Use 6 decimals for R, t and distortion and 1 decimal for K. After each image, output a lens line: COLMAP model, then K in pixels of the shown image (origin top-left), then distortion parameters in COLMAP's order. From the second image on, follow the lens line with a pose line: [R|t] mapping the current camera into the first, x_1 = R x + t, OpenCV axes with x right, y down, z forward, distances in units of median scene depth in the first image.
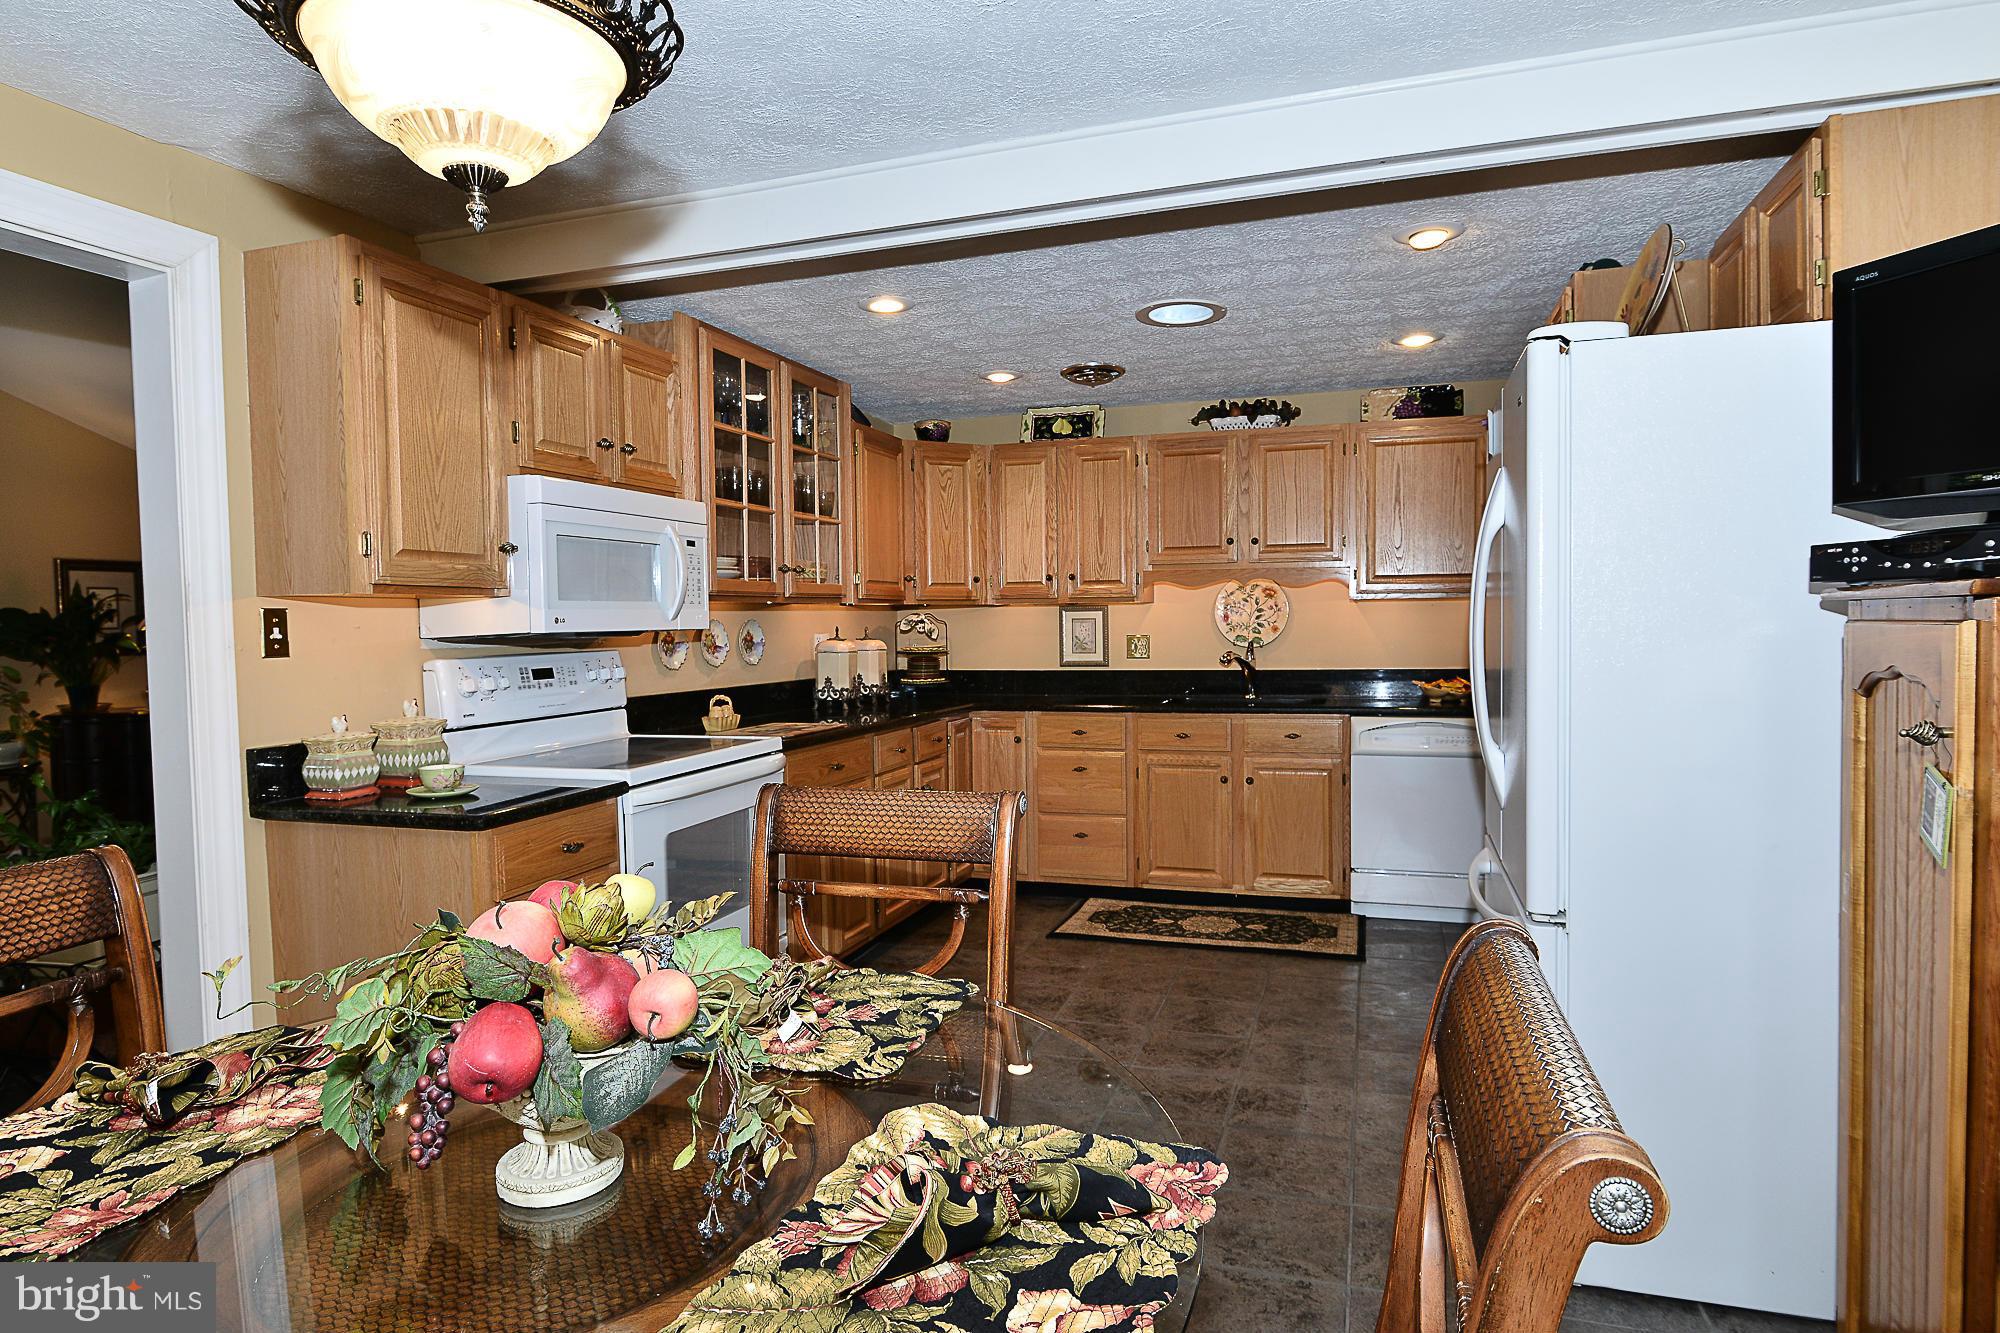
lens RADIAL K [[1155.4, 0, 1000.0], [0, 1155.4, 666.5], [0, 0, 1]] dist [-0.003965, -0.000972]
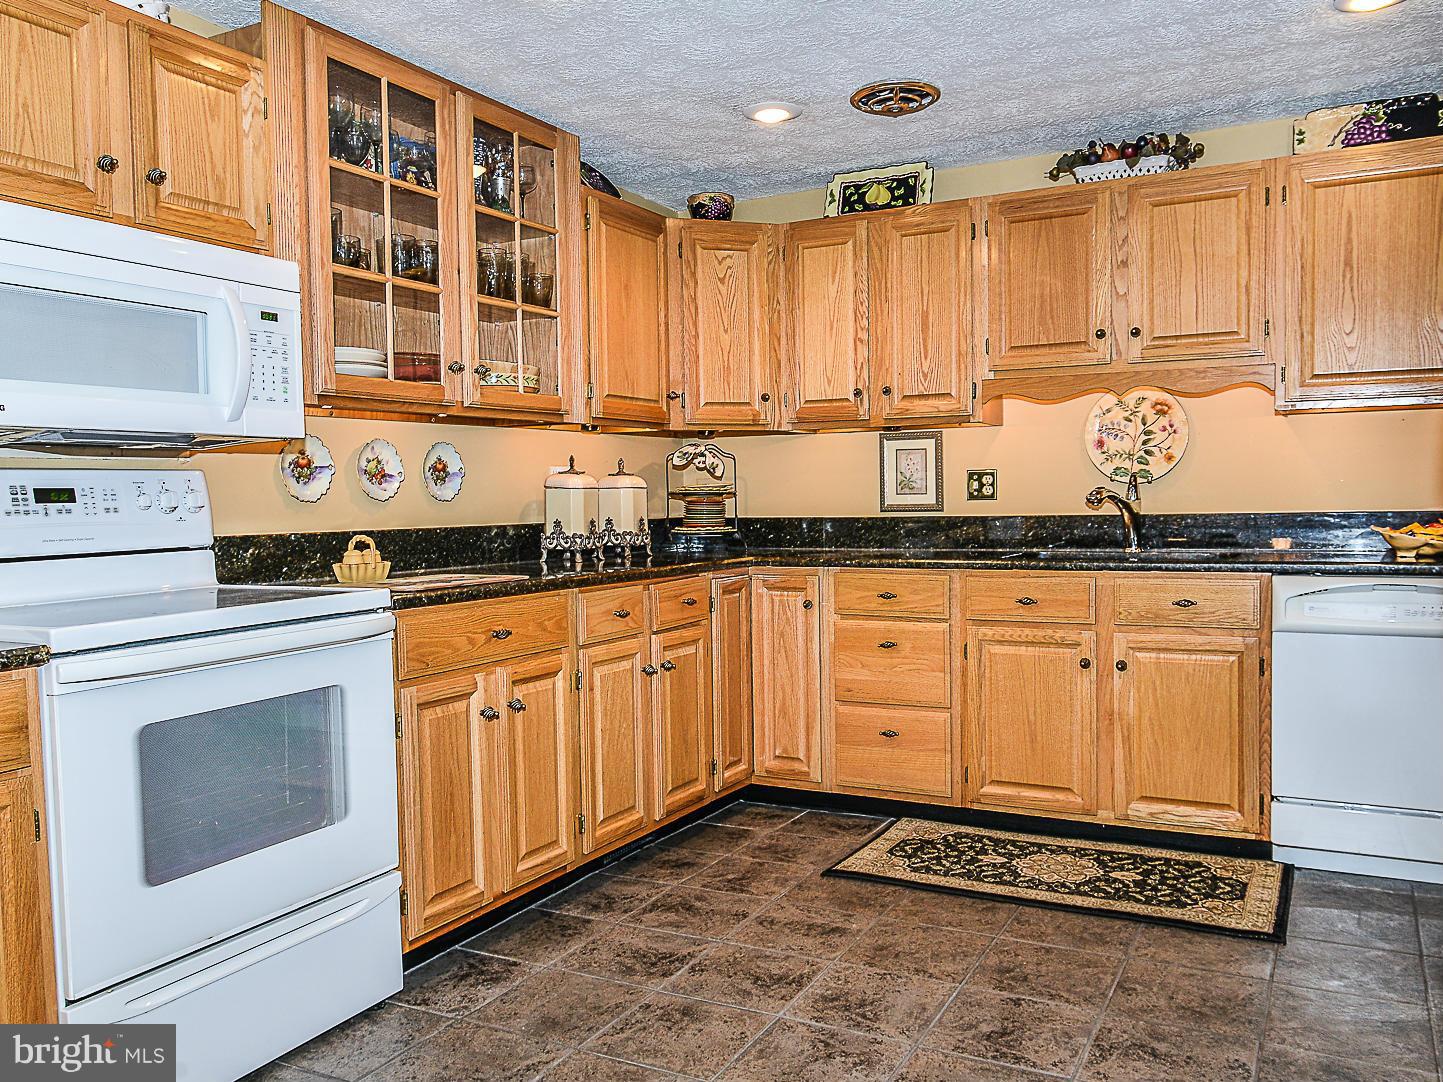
lens RADIAL K [[1184.4, 0, 721.5], [0, 1184.4, 541.0], [0, 0, 1]] dist [-0.001291, -0.002764]
pose [[0.984859, 0.004358, -0.173300, 0.098419], [-0.004192, 0.999990, 0.001325, 0.021957], [0.173304, -0.000579, 0.984868, 0.237717]]
